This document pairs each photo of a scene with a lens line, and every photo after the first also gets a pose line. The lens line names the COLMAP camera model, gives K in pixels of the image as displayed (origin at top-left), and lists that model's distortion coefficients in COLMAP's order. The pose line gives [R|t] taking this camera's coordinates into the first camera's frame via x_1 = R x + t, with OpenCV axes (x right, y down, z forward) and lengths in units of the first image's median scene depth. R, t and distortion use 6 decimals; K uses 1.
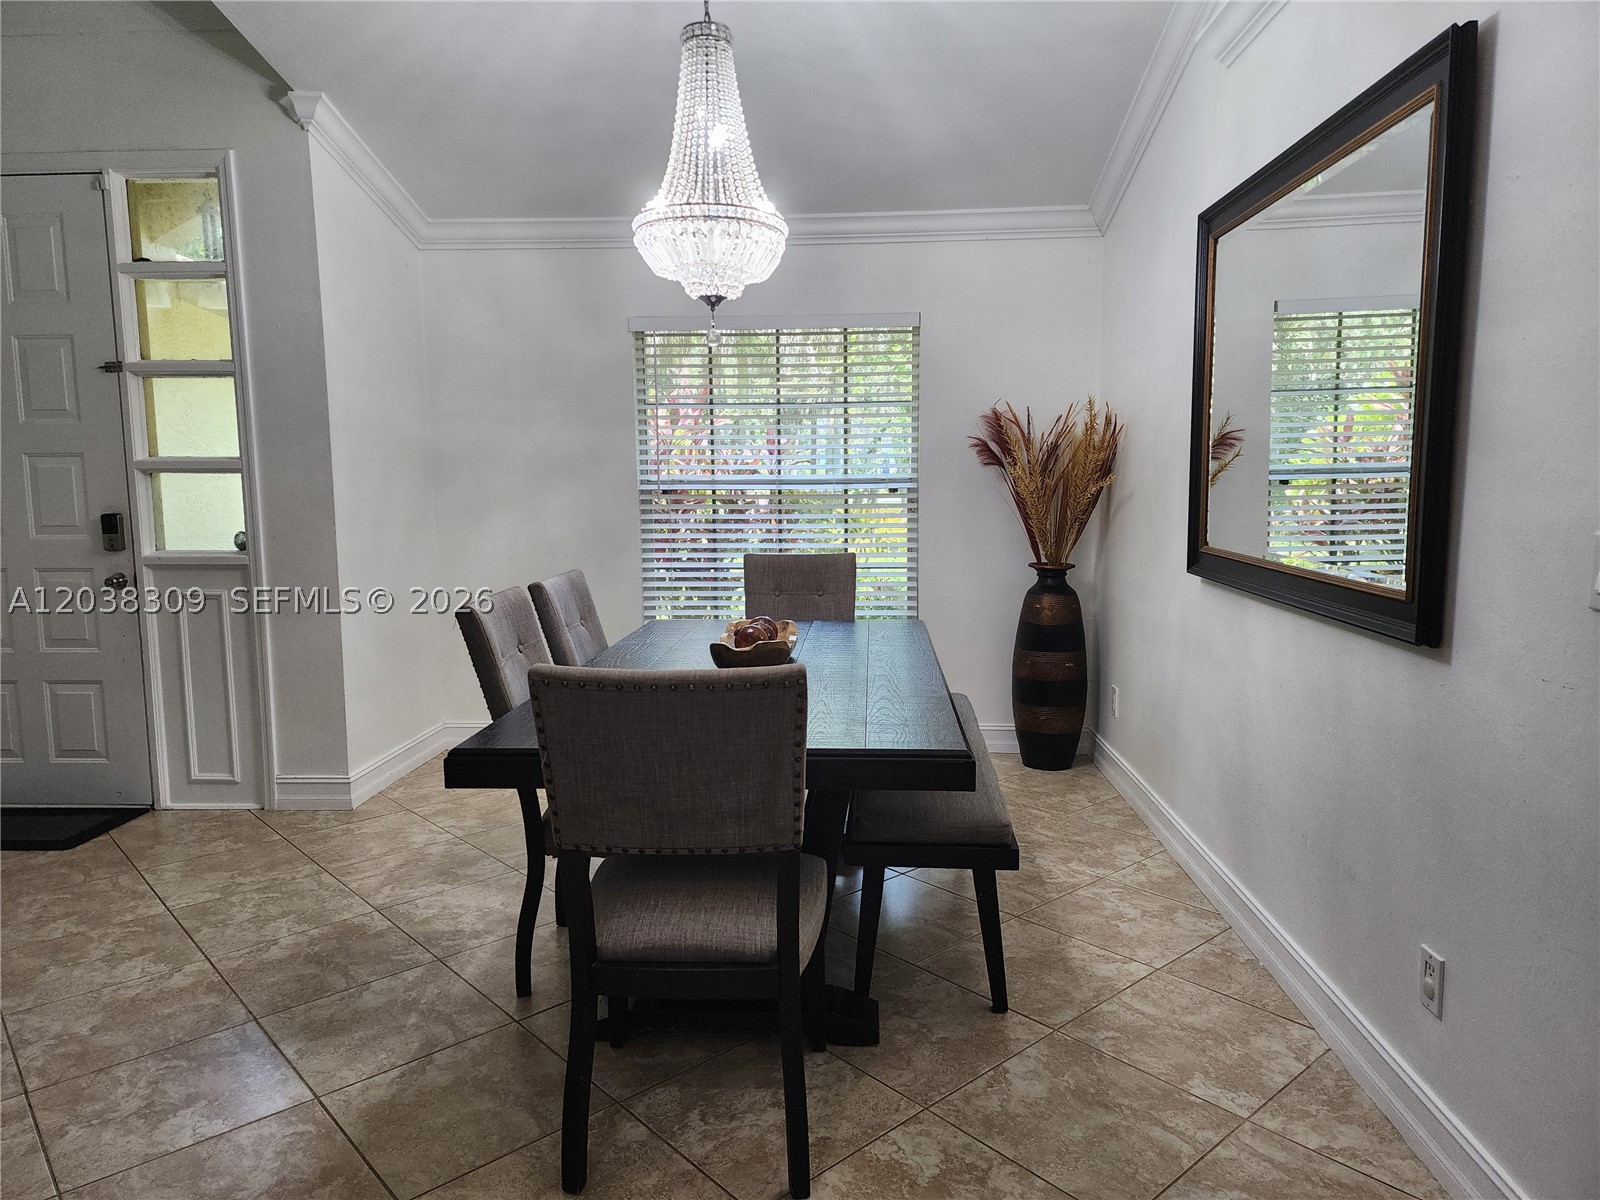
lens RADIAL K [[1069.2, 0, 801.6], [0, 1069.2, 596.8], [0, 0, 1]] dist [0.078026, -0.062580]
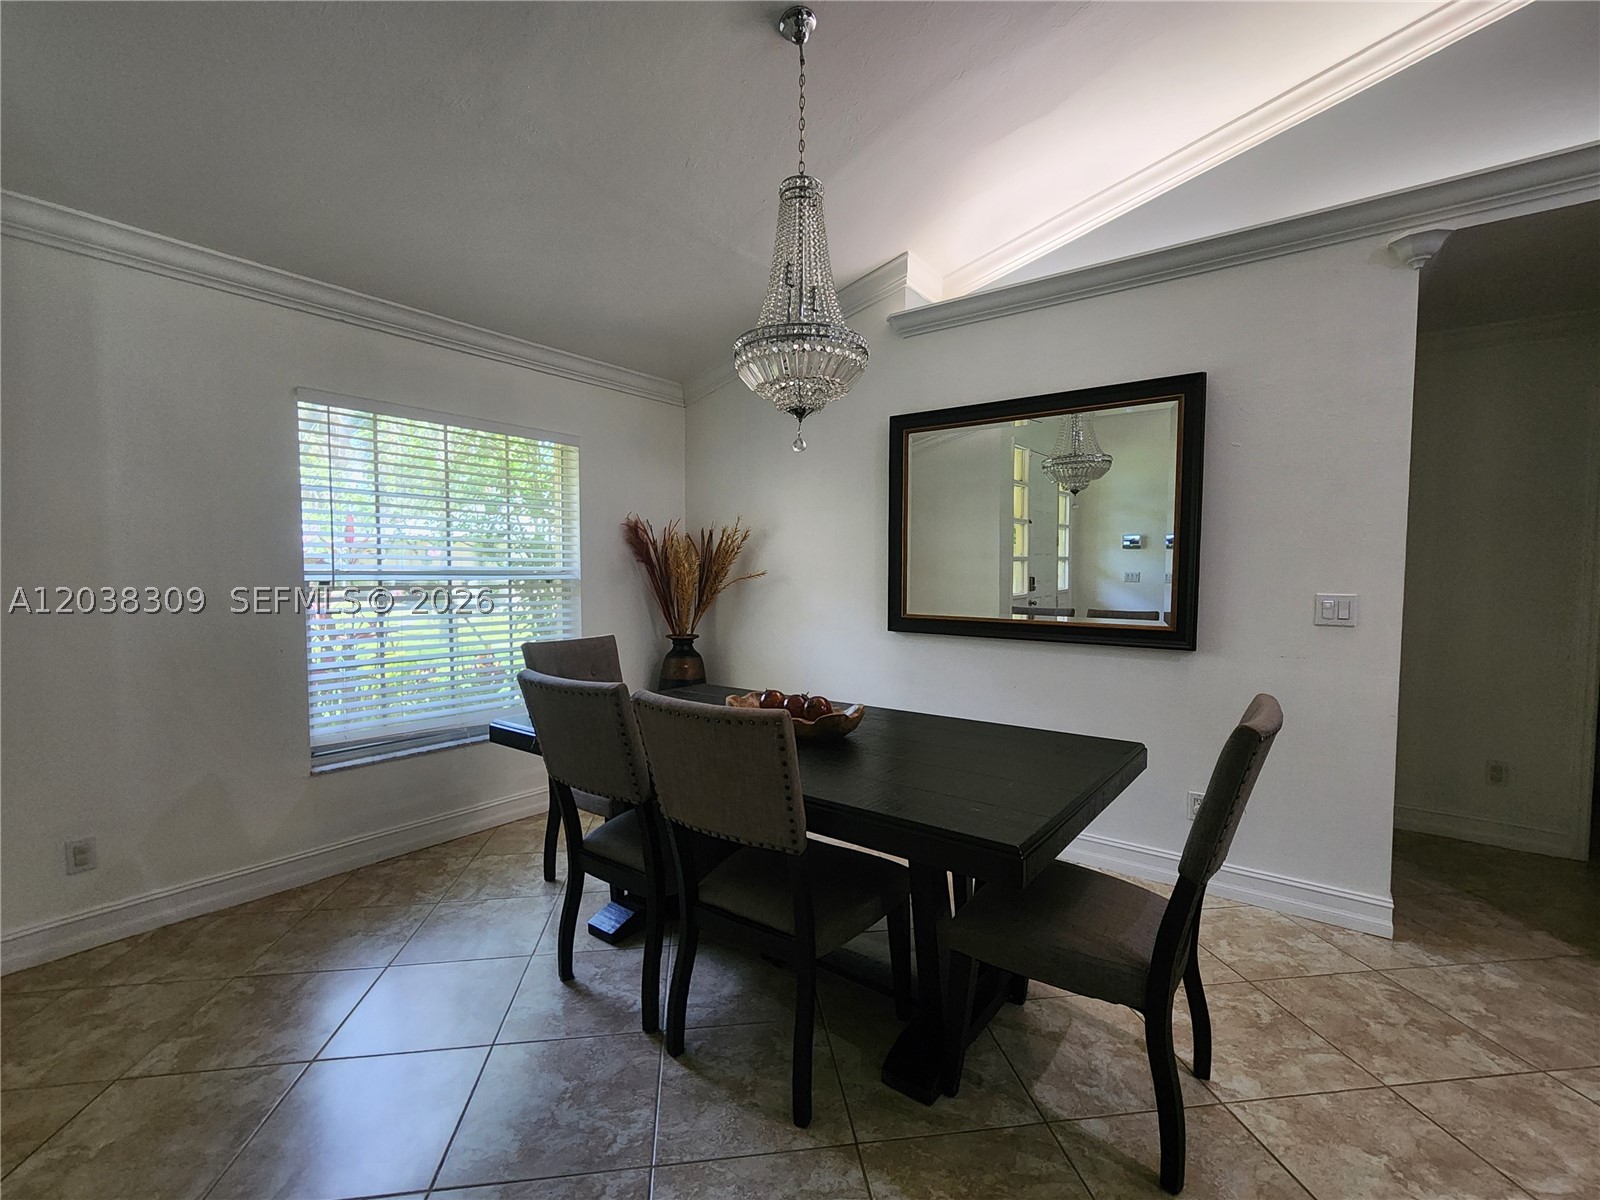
lens RADIAL K [[712.9, 0, 797.8], [0, 712.9, 607.9], [0, 0, 1]] dist [-0.005960, 0.005439]
pose [[0.552345, -0.033880, 0.832927, -0.594678], [0.087266, 0.996034, -0.017354, -0.048120], [-0.829035, 0.082272, 0.553111, 0.501351]]
